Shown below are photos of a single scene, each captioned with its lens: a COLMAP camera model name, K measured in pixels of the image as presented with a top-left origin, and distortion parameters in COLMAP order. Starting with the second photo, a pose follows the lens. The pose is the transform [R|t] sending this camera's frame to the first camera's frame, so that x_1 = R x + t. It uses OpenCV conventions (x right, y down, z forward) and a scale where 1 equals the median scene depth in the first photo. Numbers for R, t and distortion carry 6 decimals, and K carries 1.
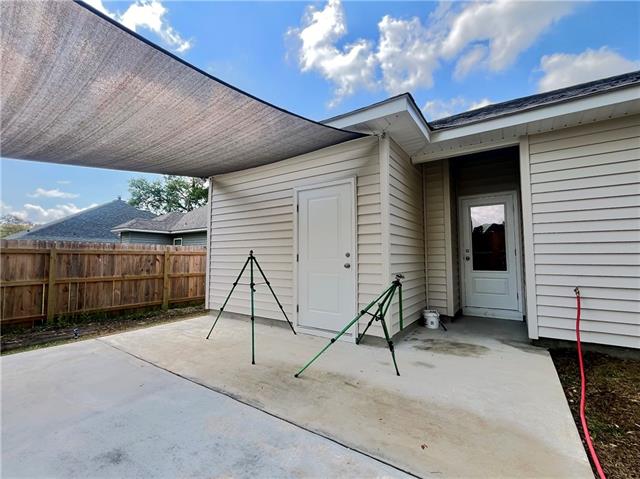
lens RADIAL K [[278.5, 0, 330.4], [0, 278.5, 241.5], [0, 0, 1]] dist [0.001932, 0.000328]
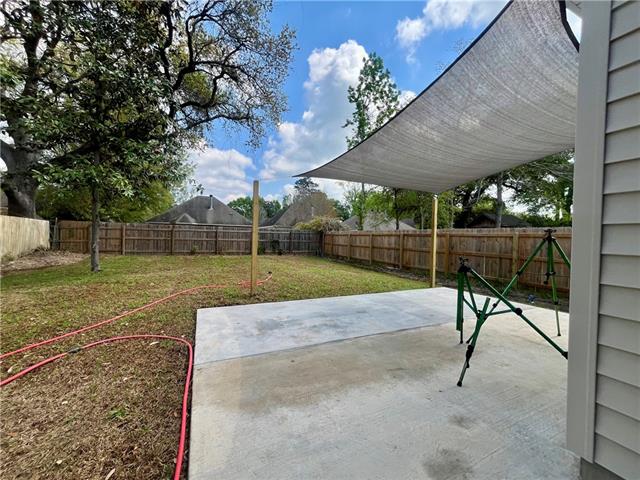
lens RADIAL K [[259.2, 0, 318.3], [0, 259.2, 239.6], [0, 0, 1]] dist [-0.002421, -0.000181]
pose [[-0.533852, -0.003636, -0.845570, 1.129589], [0.025345, 0.999473, -0.020299, 0.095903], [0.845198, -0.032267, -0.533478, 1.474001]]
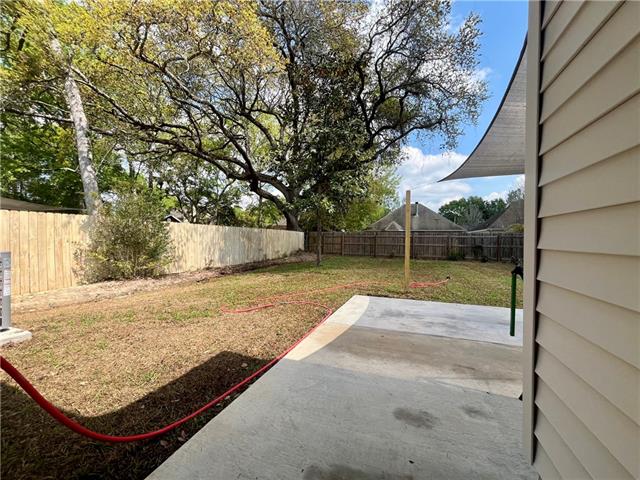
lens RADIAL K [[259.2, 0, 318.3], [0, 259.2, 239.6], [0, 0, 1]] dist [-0.002421, -0.000181]
pose [[-0.975959, -0.010197, -0.217715, 0.907177], [0.001674, 0.998525, -0.054272, 0.138620], [0.217947, -0.053332, -0.974502, 2.090384]]
